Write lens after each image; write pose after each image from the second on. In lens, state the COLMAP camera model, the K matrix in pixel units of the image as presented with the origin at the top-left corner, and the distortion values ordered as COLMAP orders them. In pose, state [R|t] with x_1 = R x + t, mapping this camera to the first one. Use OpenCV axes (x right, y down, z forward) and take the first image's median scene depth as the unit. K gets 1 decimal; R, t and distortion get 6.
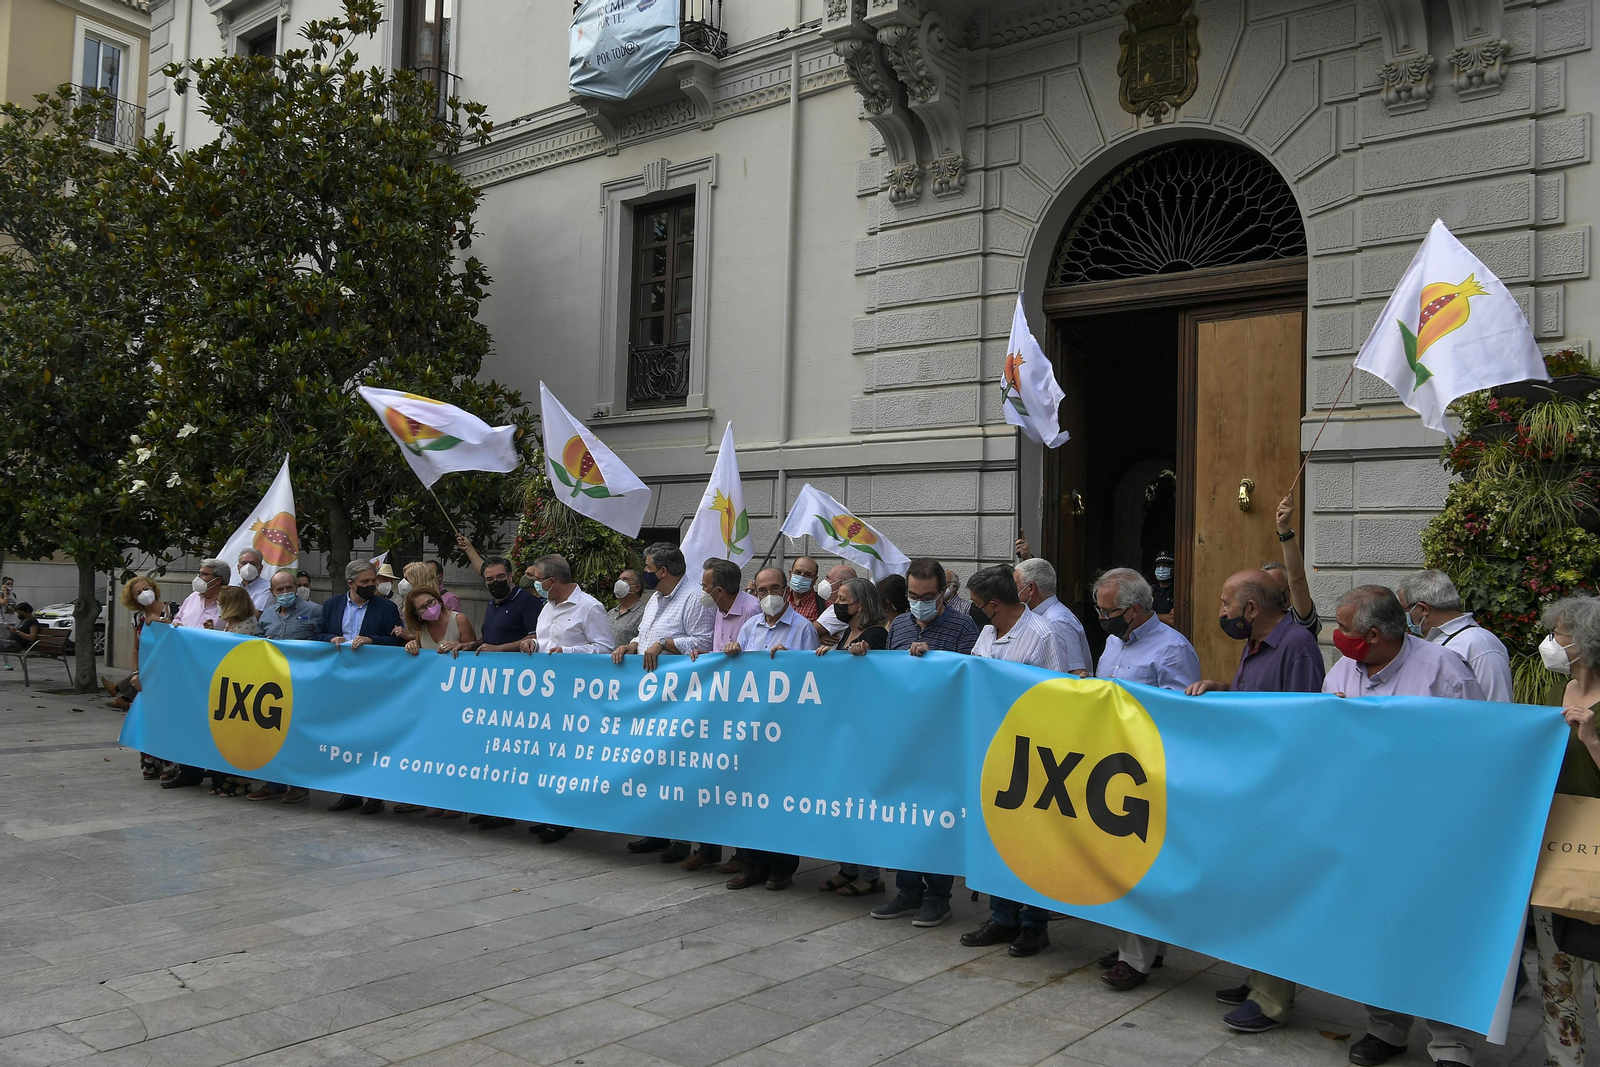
lens RADIAL K [[1329.0, 0, 794.3], [0, 1329.0, 526.9], [0, 0, 1]] dist [-0.022683, 0.022497]
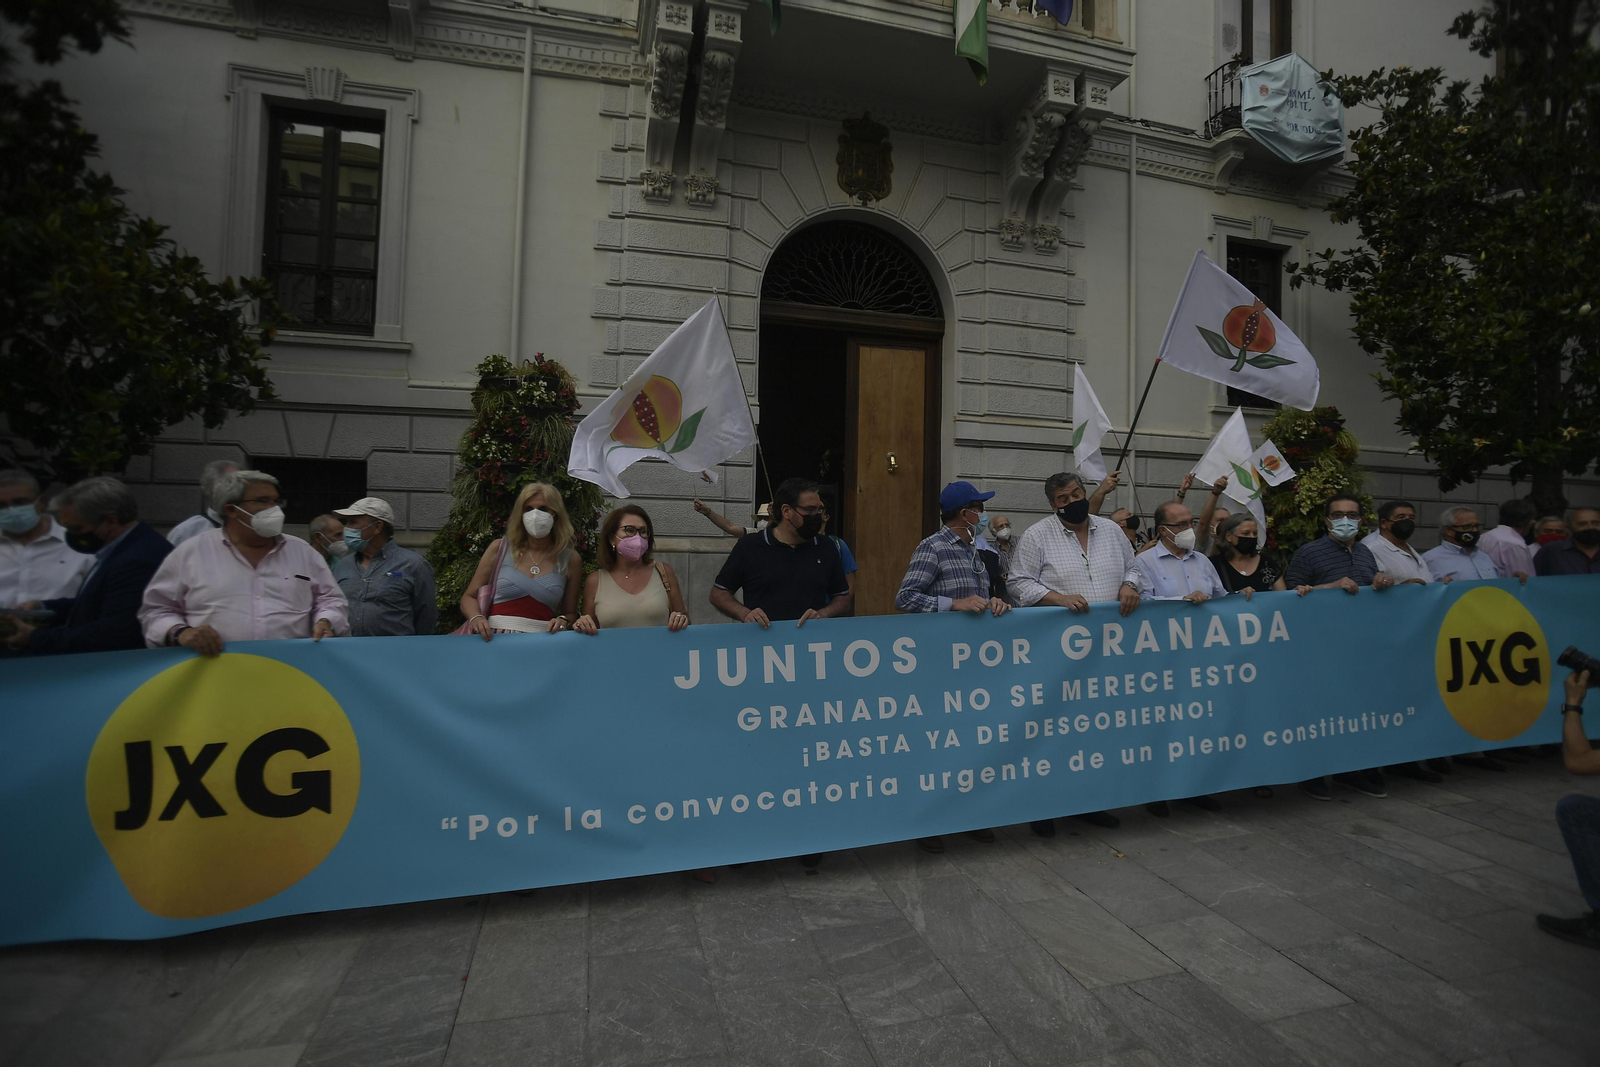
lens RADIAL K [[777.8, 0, 798.6], [0, 777.8, 528.8], [0, 0, 1]] dist [-0.076296, 0.023959]
pose [[0.573116, -0.016809, 0.819302, -0.416629], [-0.037040, 0.998236, 0.046390, 0.014312], [-0.818637, -0.056933, 0.571483, 0.489179]]
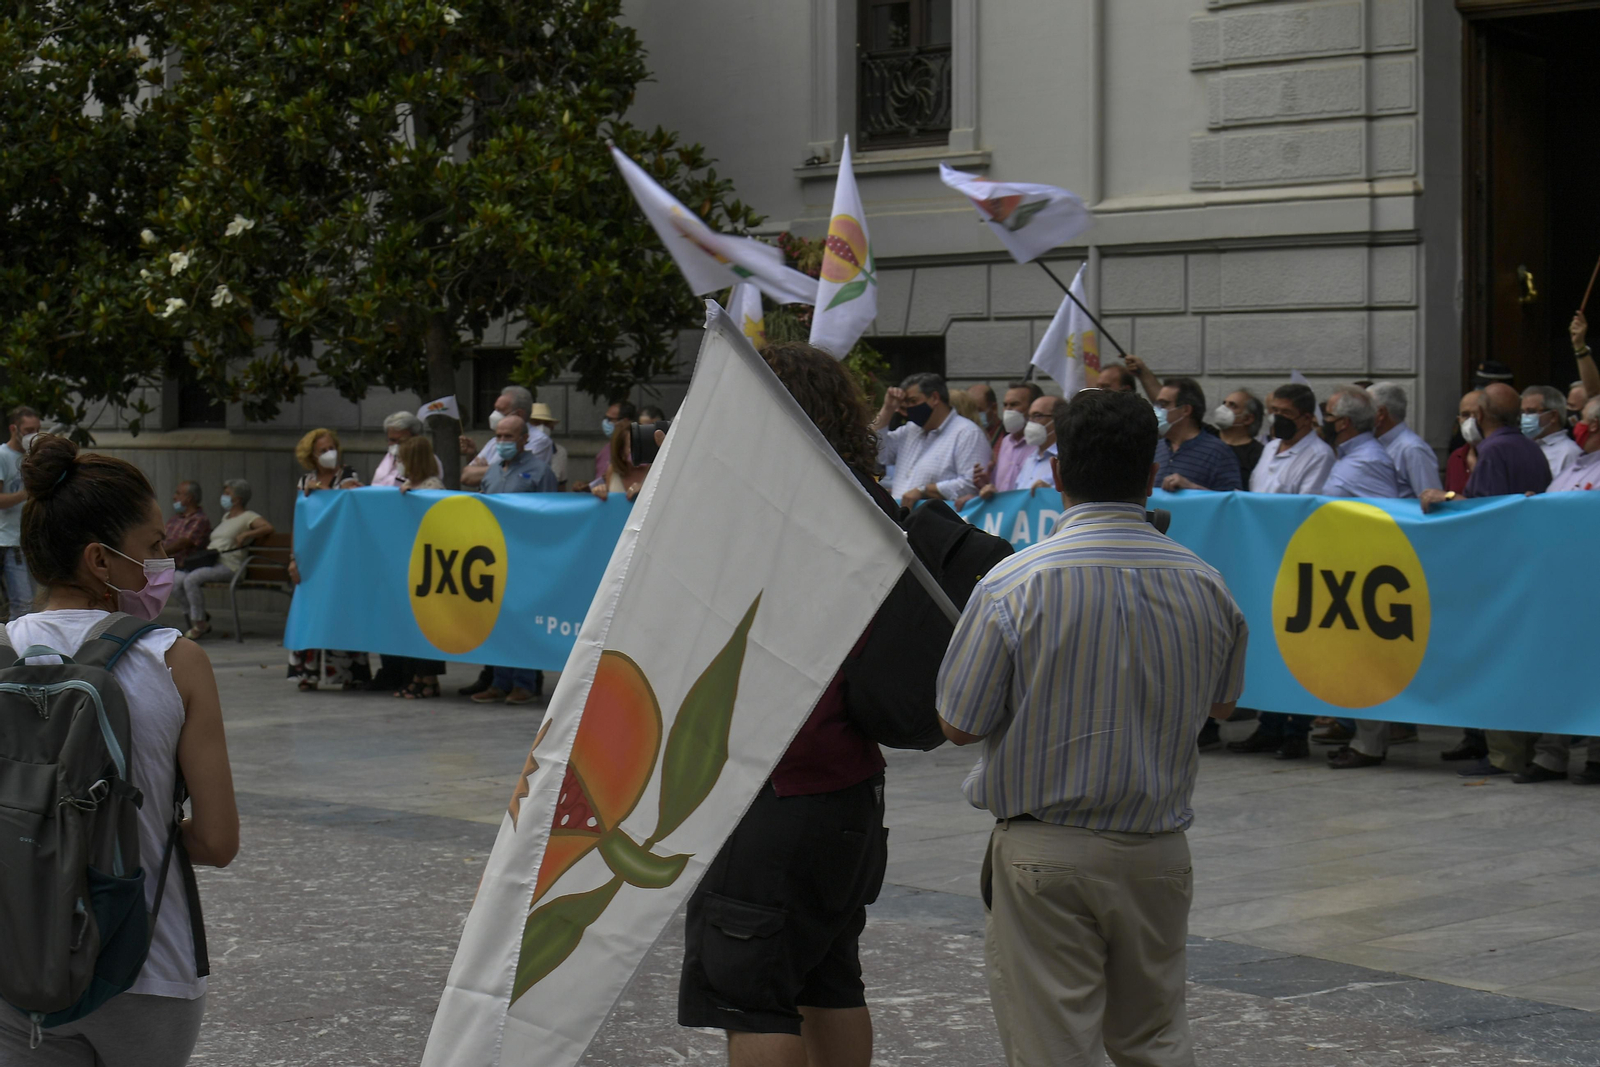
lens RADIAL K [[3201.1, 0, 801.3], [0, 3201.1, 536.1], [0, 0, 1]] dist [-0.129231, 0.000000]
pose [[0.989662, -0.026154, -0.141014, 0.073548], [0.037424, 0.996261, 0.077874, -0.030359], [0.138450, -0.082346, 0.986940, -0.665467]]
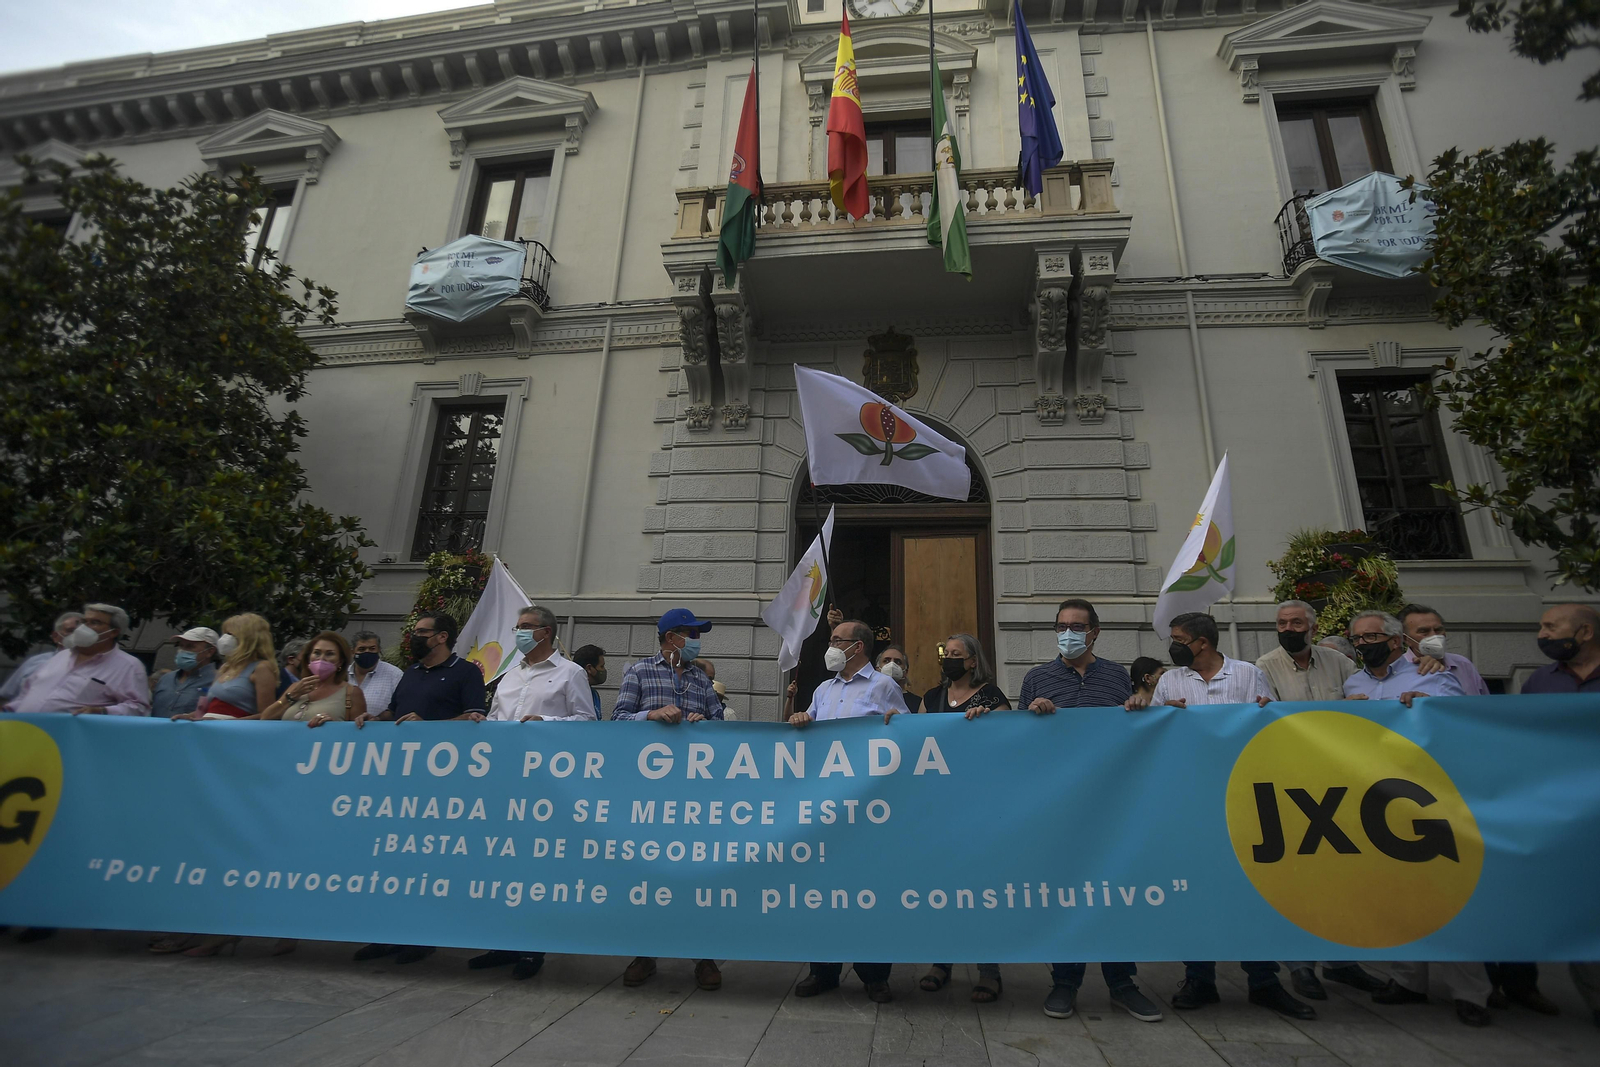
lens RADIAL K [[777.8, 0, 798.6], [0, 777.8, 526.2], [0, 0, 1]] dist [-0.076296, 0.023959]
pose [[0.849335, 0.161700, 0.502477, -0.221149], [-0.032785, 0.966246, -0.255527, 0.056934], [-0.526835, 0.200554, 0.825968, 0.297353]]
